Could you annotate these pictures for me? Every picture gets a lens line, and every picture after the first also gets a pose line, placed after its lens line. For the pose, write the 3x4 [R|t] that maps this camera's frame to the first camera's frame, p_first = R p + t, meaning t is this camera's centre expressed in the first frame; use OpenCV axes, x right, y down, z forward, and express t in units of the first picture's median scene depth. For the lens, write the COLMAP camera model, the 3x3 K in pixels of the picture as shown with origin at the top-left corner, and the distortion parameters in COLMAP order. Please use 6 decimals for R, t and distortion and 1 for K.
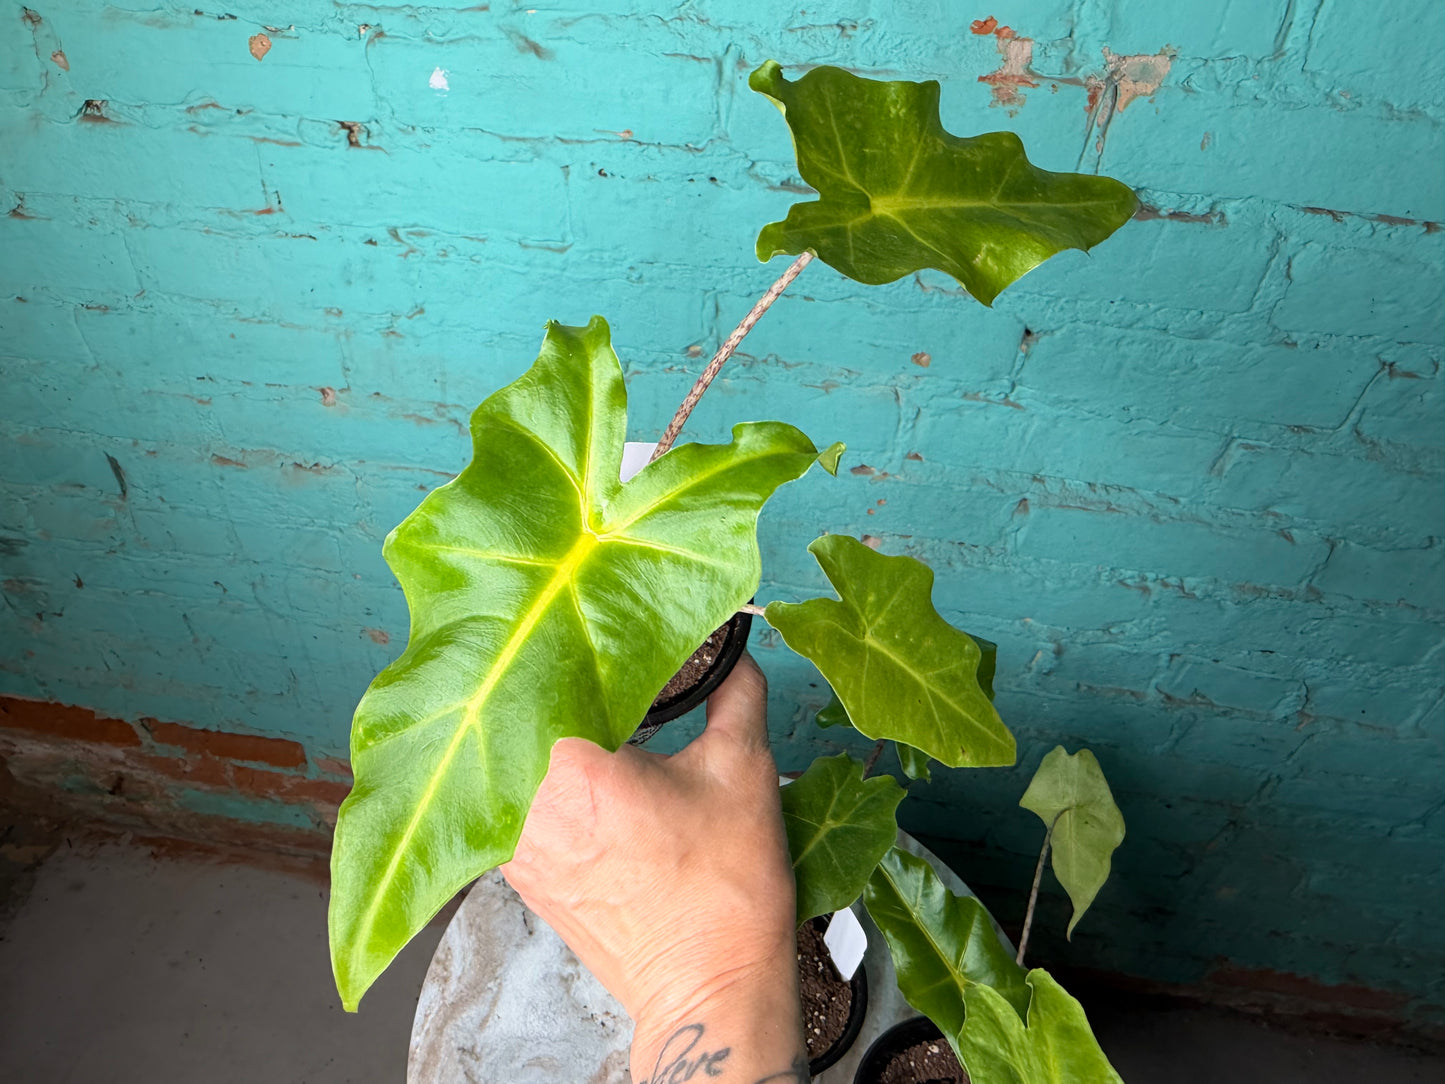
lens RADIAL K [[1051.7, 0, 622.5], [0, 1051.7, 553.1], [0, 0, 1]] dist [-0.018250, -0.010392]
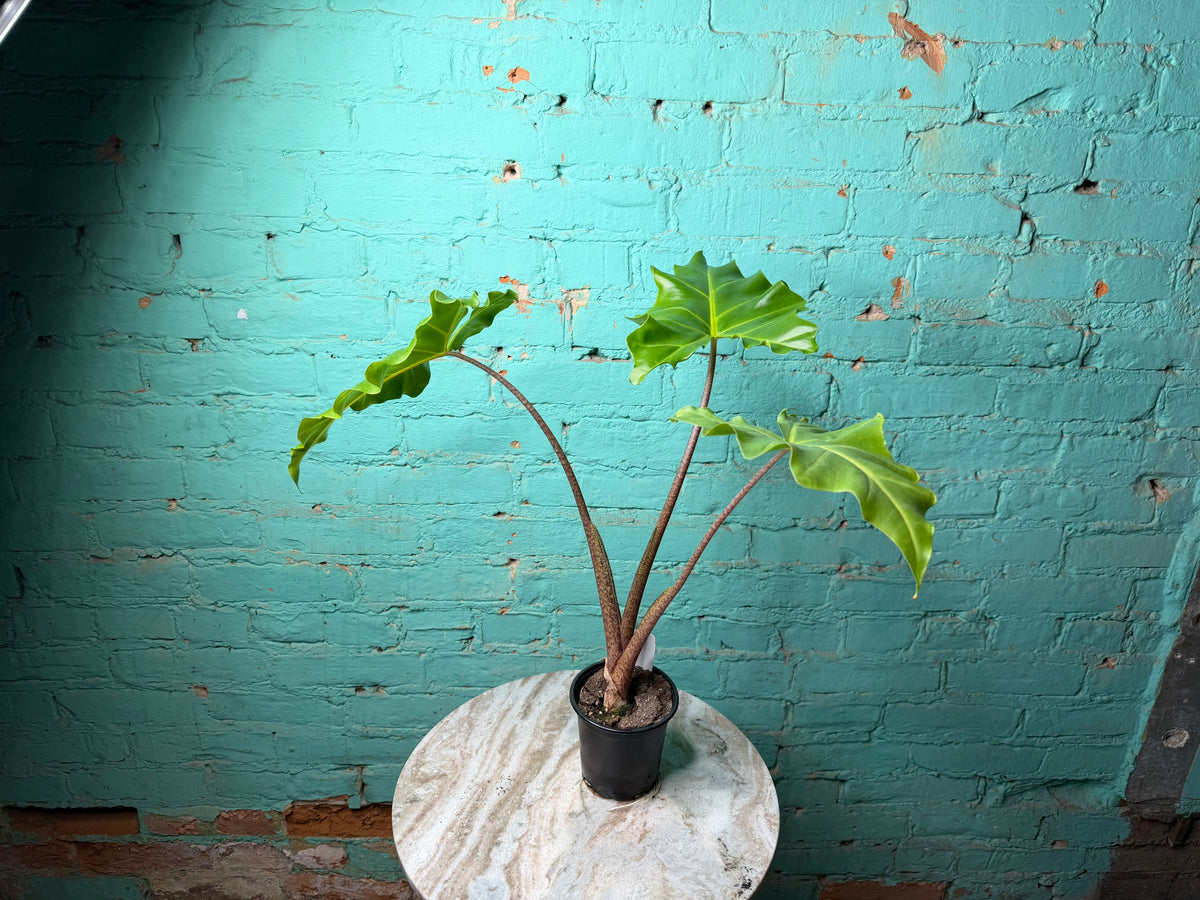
lens RADIAL K [[868.0, 0, 610.7], [0, 868.0, 460.3], [0, 0, 1]] dist [-0.004963, -0.018973]
pose [[0.977265, -0.056622, 0.204321, 0.131251], [0.131300, 0.918278, -0.373531, 0.429205], [-0.166474, 0.391866, 0.904836, -0.412965]]
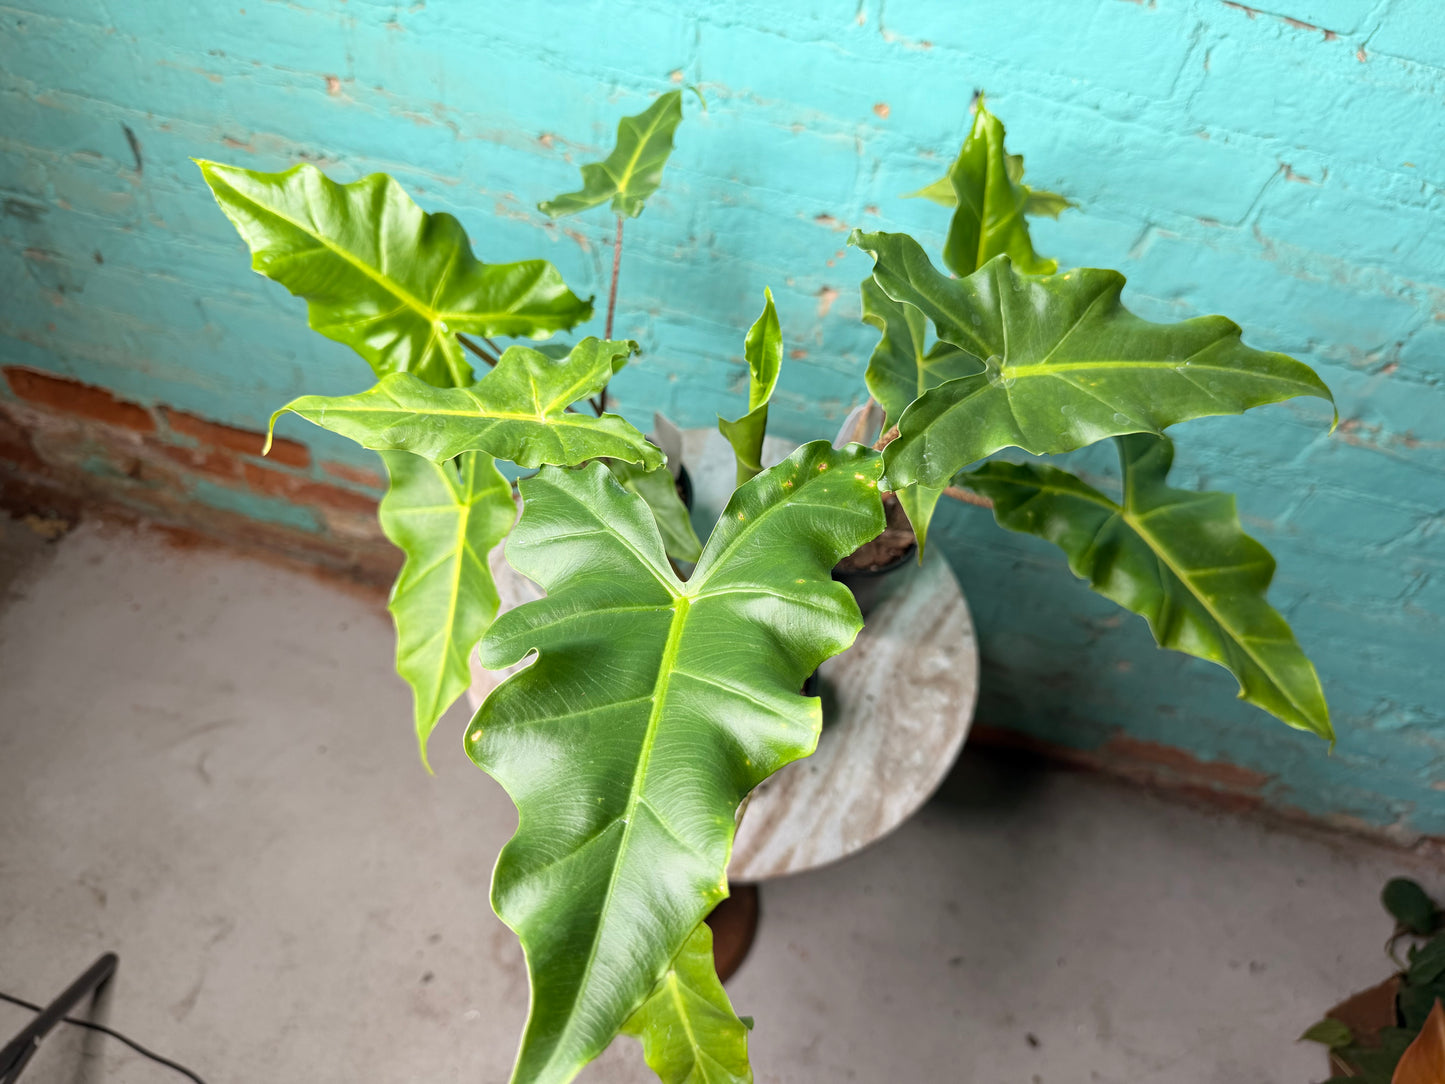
lens RADIAL K [[1051.7, 0, 722.7], [0, 1051.7, 541.3], [0, 0, 1]] dist [-0.018250, -0.010392]
pose [[0.992411, 0.114301, 0.045330, 0.122219], [-0.120215, 0.979386, 0.162331, 0.089301], [-0.025841, -0.166548, 0.985695, -0.125658]]
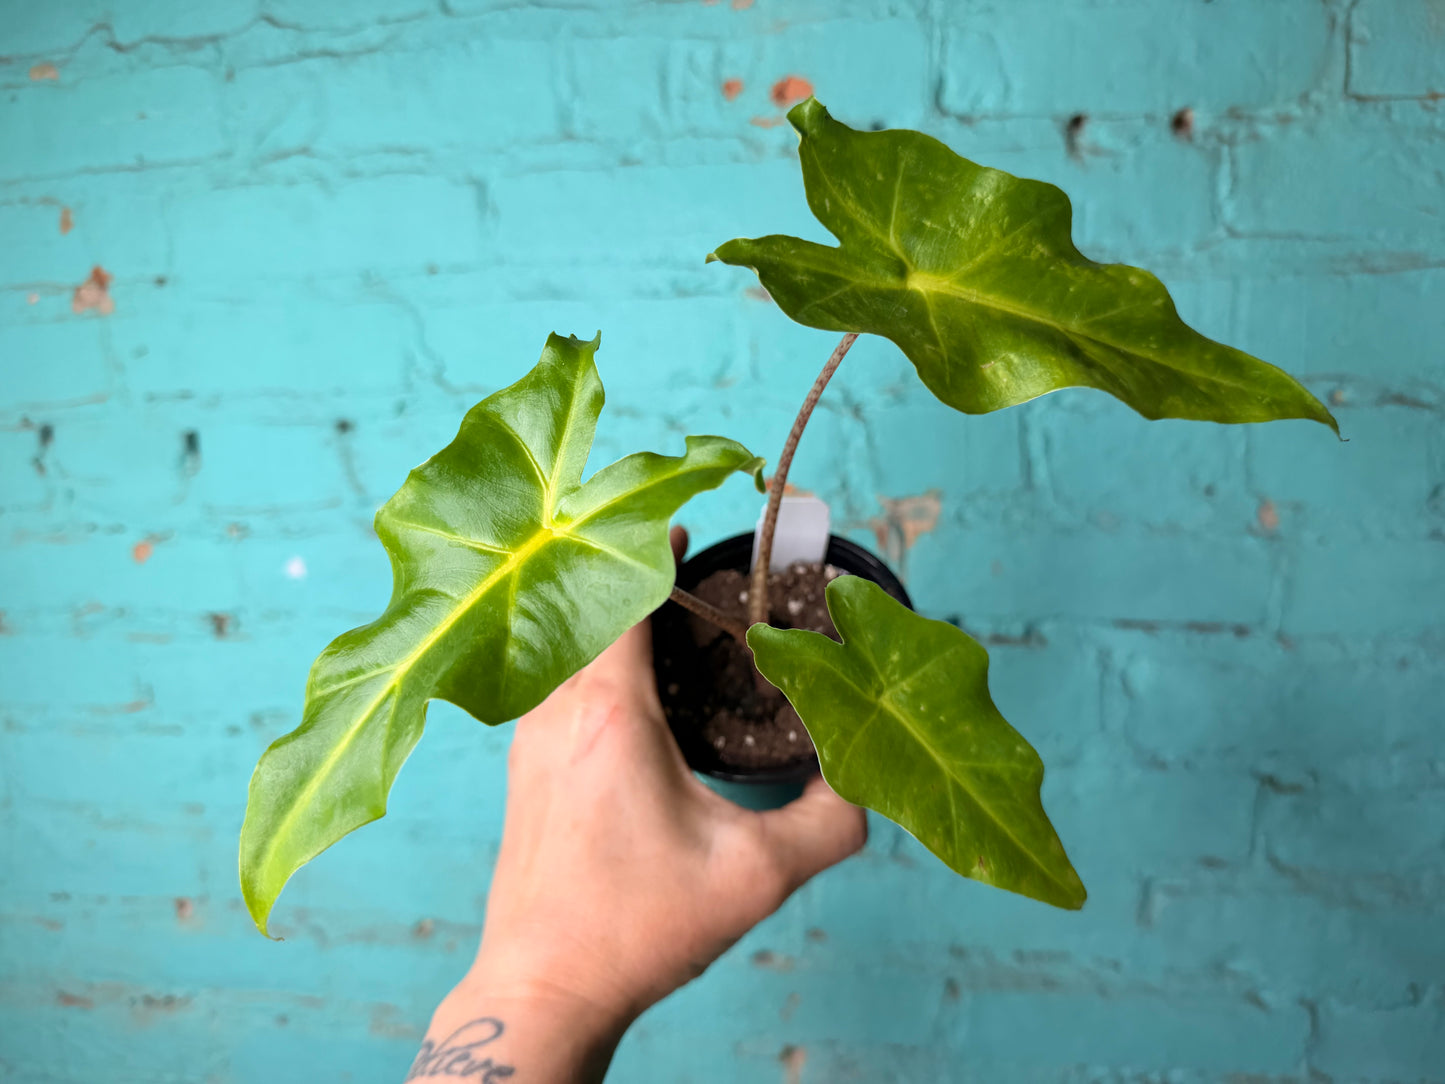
lens RADIAL K [[1051.7, 0, 728.0], [0, 1051.7, 535.0], [0, 0, 1]] dist [-0.018250, -0.010392]
pose [[0.998676, -0.048355, 0.017545, 0.214988], [0.049921, 0.828798, -0.557316, 0.122845], [0.012407, 0.557454, 0.830115, 0.077603]]
